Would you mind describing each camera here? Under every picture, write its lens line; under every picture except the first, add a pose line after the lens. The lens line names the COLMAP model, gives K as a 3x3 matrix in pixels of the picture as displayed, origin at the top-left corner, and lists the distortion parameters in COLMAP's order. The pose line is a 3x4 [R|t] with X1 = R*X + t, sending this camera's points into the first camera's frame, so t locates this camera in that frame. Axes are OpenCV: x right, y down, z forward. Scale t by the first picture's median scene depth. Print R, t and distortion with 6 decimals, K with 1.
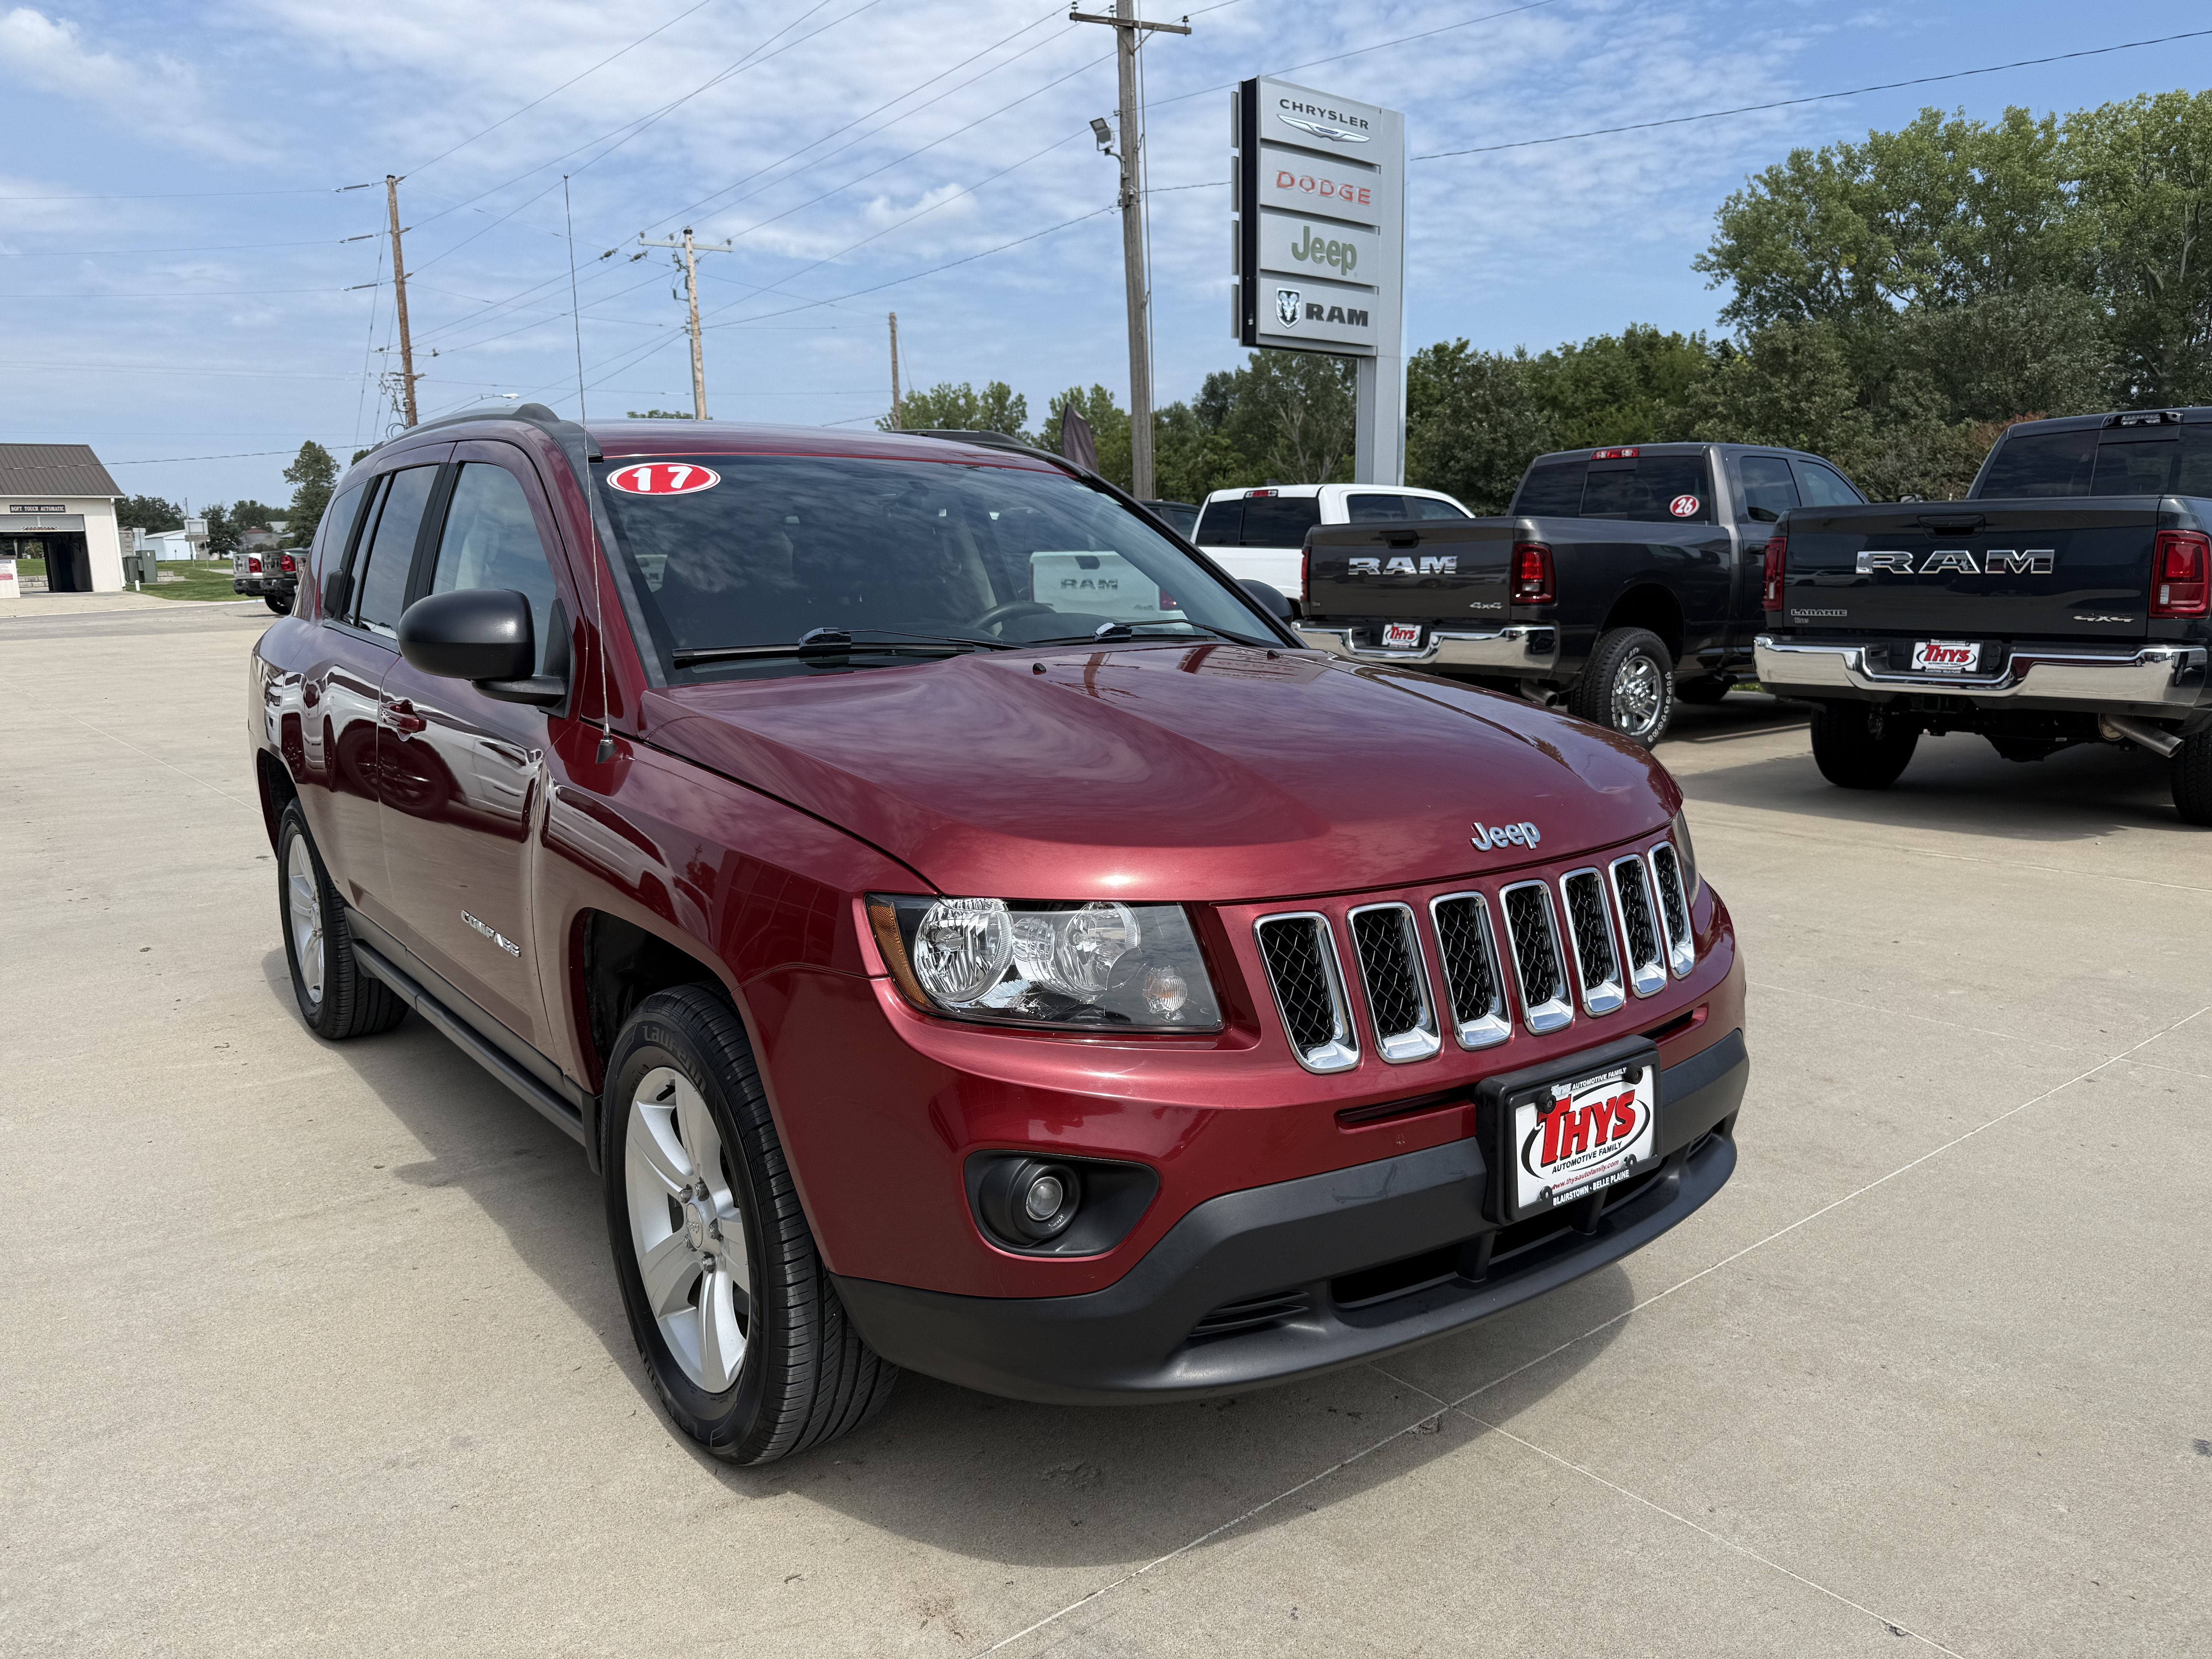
lens RADIAL K [[1597.1, 0, 1118.5], [0, 1597.1, 841.1], [0, 0, 1]] dist [0.026987, -0.025326]
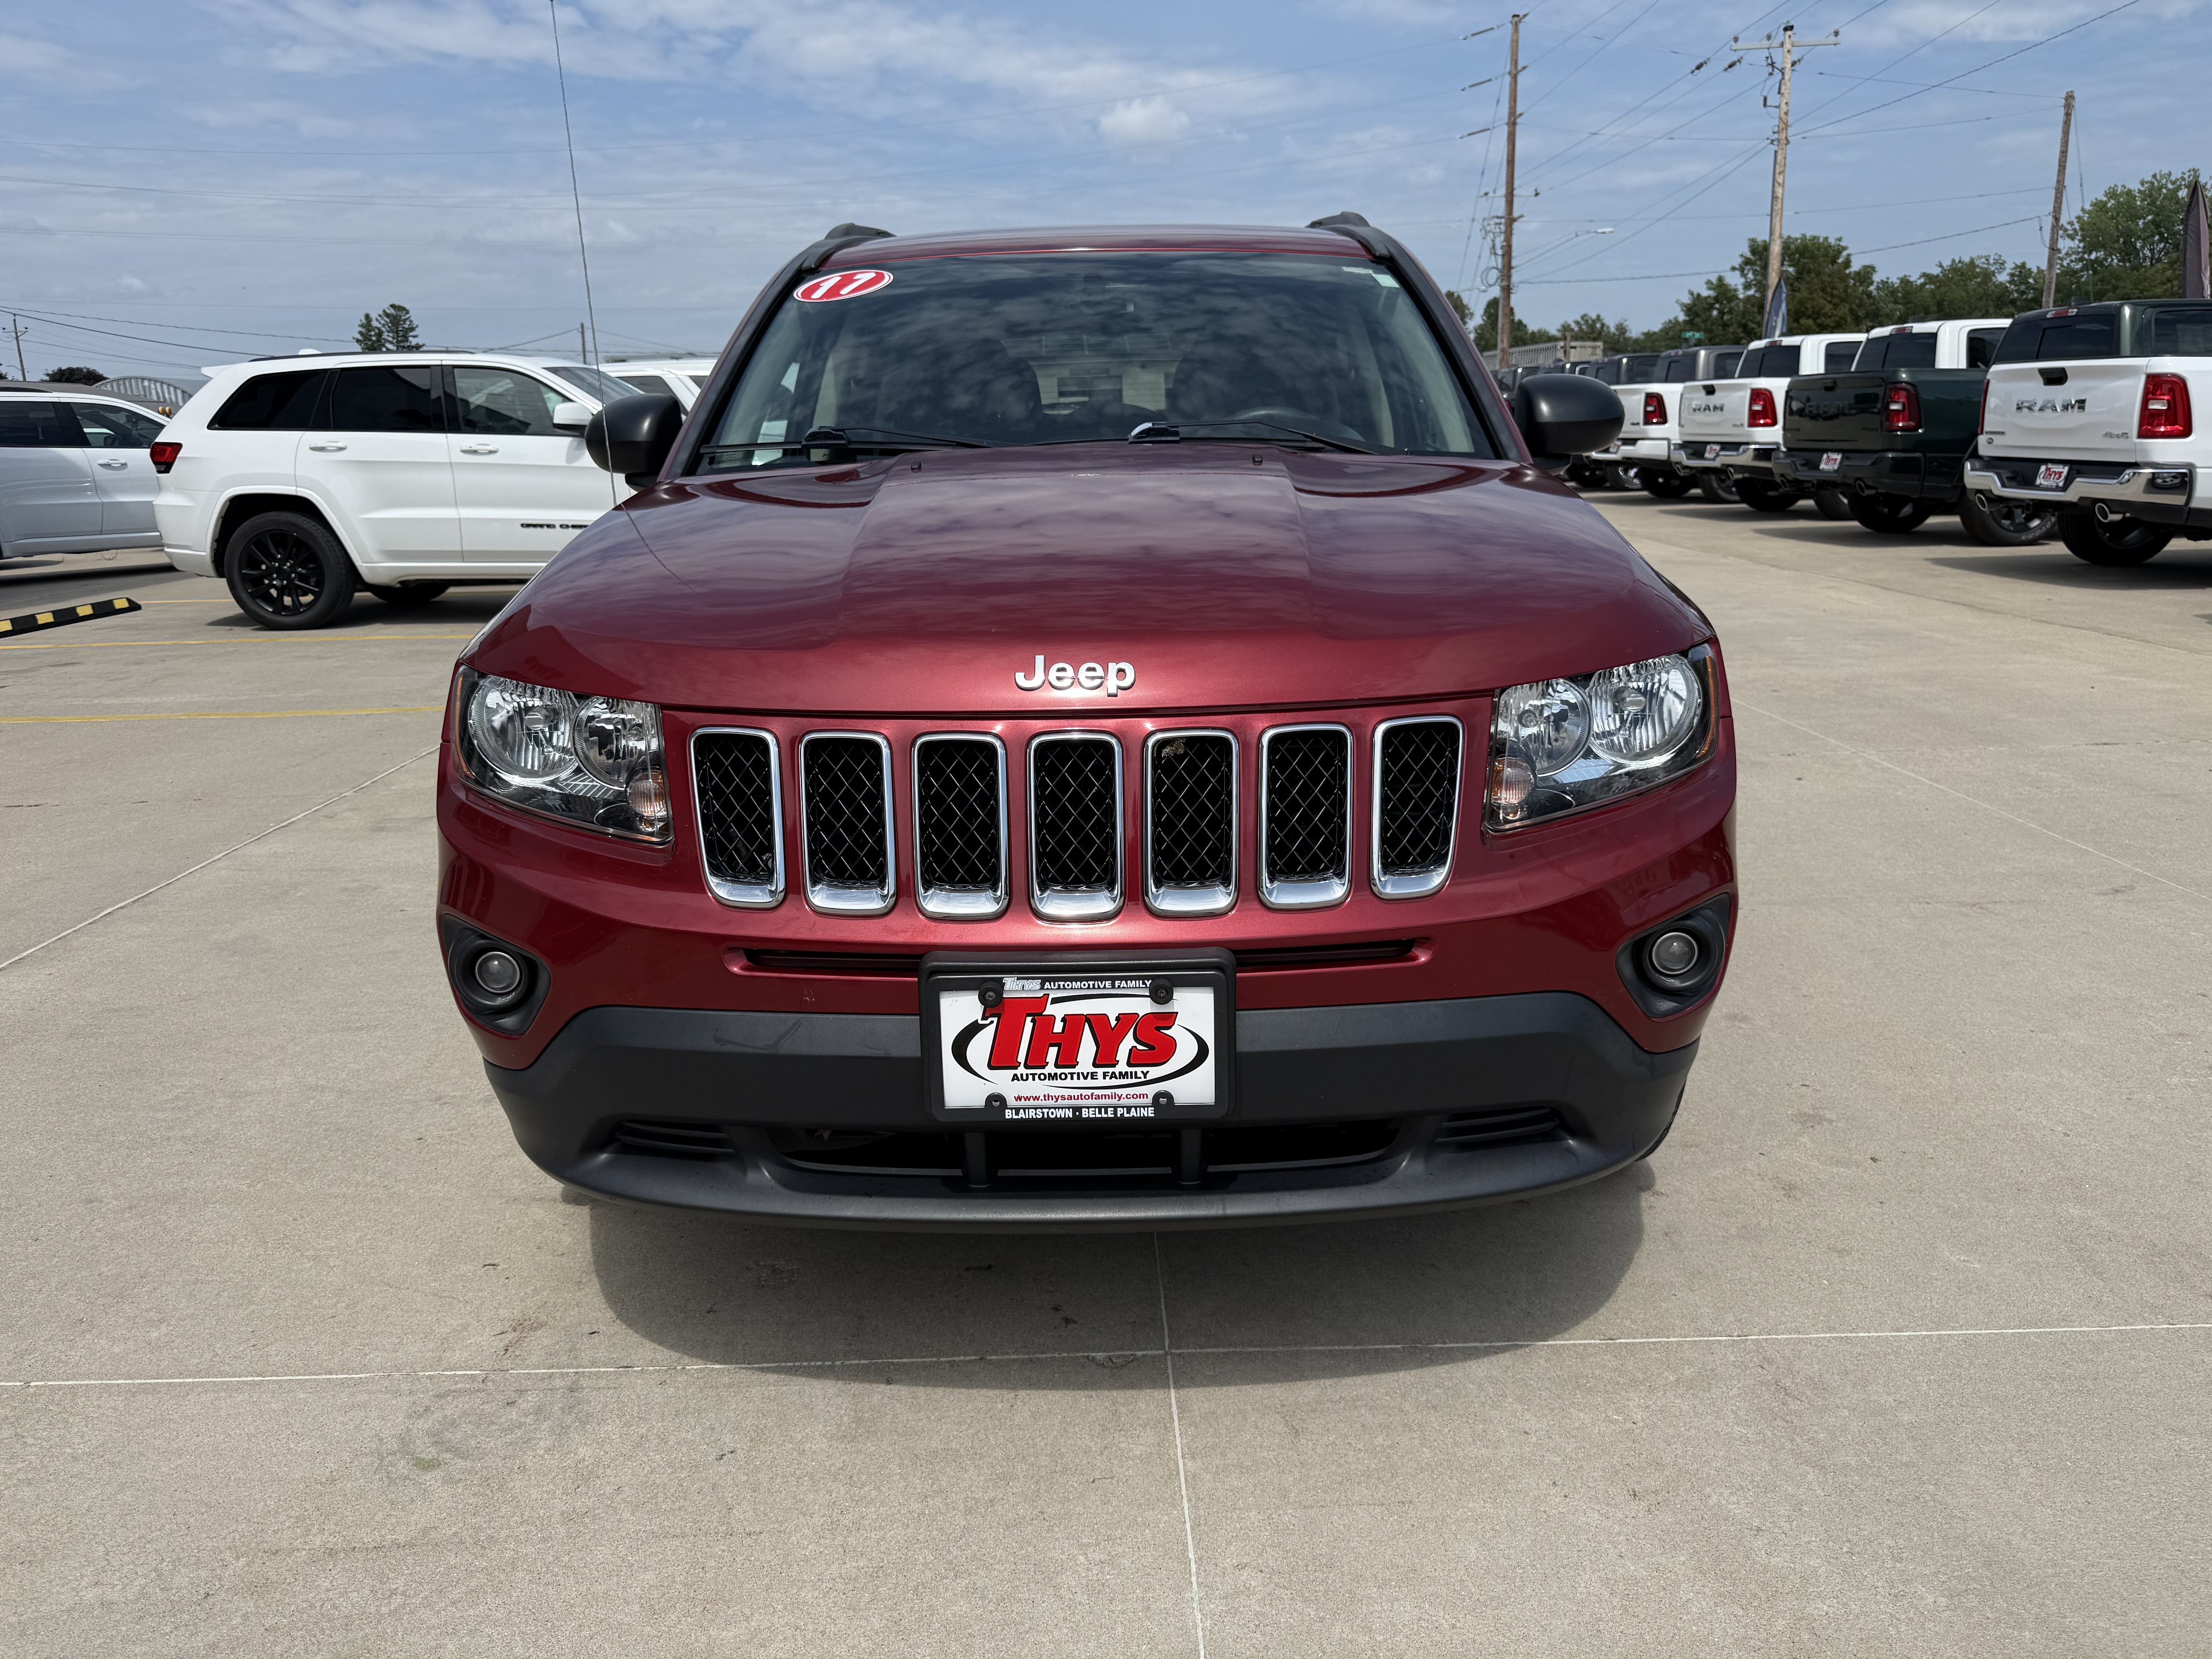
lens RADIAL K [[1582.3, 0, 1083.8], [0, 1582.3, 859.2], [0, 0, 1]] dist [0.038417, -0.059465]
pose [[0.787550, 0.158226, -0.595592, 0.383733], [-0.093806, 0.985994, 0.137901, -0.010817], [0.609070, -0.052734, 0.791362, 0.190759]]
